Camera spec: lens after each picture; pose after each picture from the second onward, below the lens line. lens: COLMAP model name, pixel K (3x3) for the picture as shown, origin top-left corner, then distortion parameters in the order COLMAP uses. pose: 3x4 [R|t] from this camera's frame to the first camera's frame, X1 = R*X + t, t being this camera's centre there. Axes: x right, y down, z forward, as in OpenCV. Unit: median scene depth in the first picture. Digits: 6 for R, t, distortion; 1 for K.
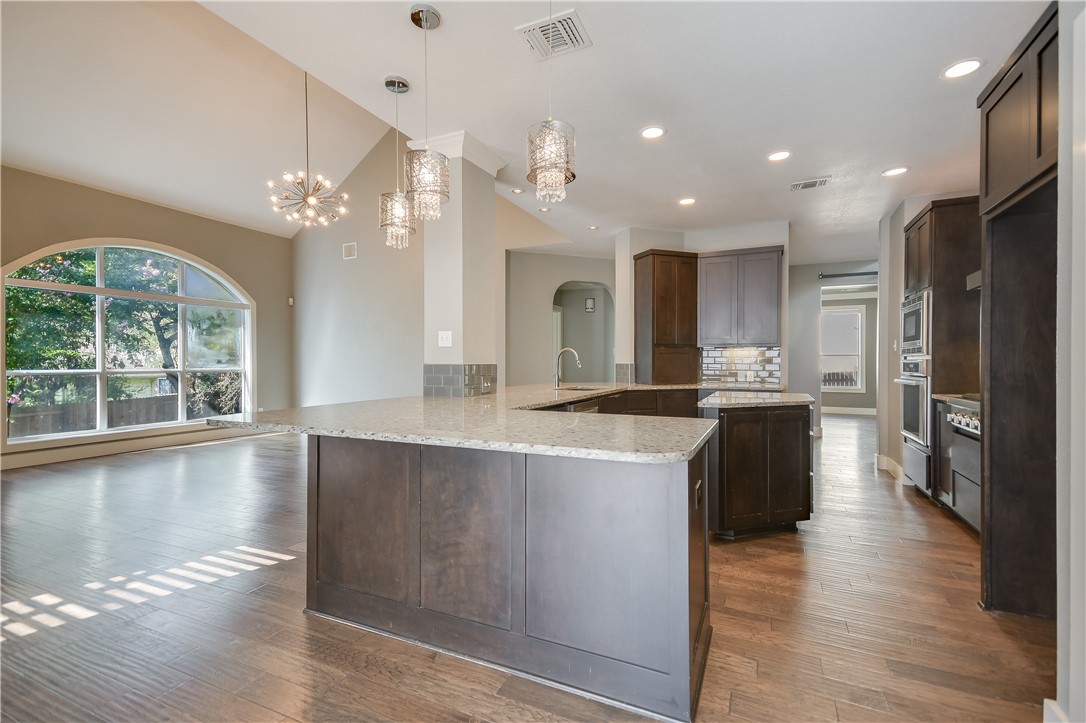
lens RADIAL K [[500.9, 0, 540.6], [0, 500.9, 365.7], [0, 0, 1]] dist [0.001169, -0.000199]
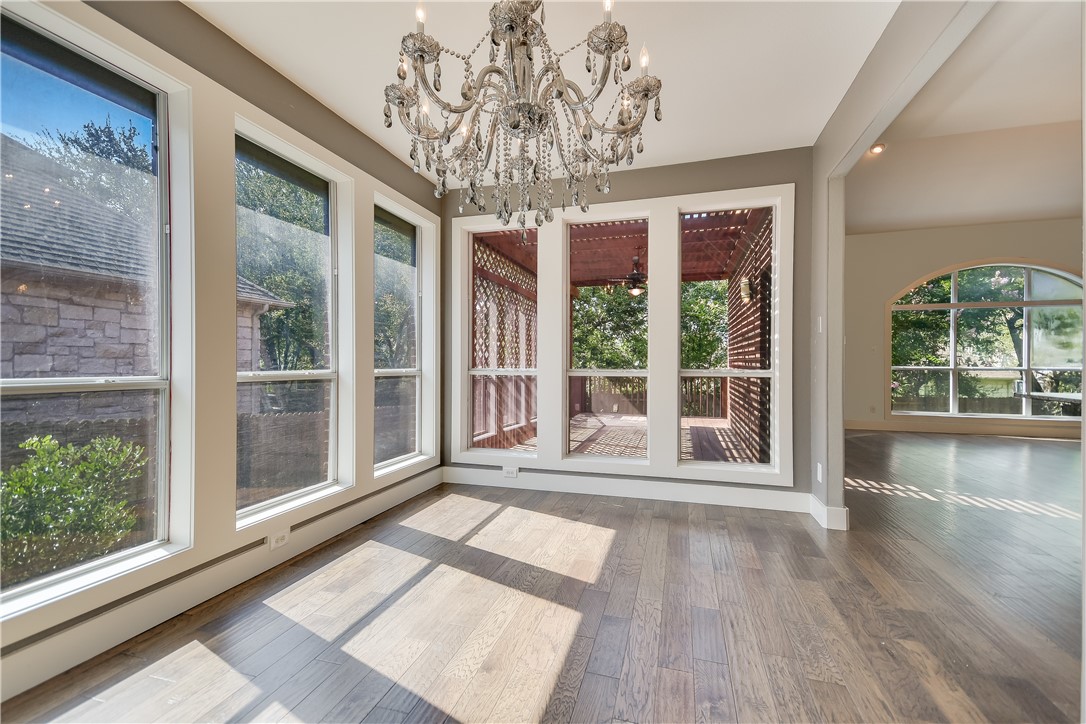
lens RADIAL K [[485.1, 0, 539.8], [0, 485.1, 366.1], [0, 0, 1]] dist [0.004691, 0.000149]
pose [[0.140388, 0.003941, -0.990089, 0.168382], [-0.008549, 0.999960, 0.002768, 0.009089], [0.990060, 0.008076, 0.140416, -0.181307]]
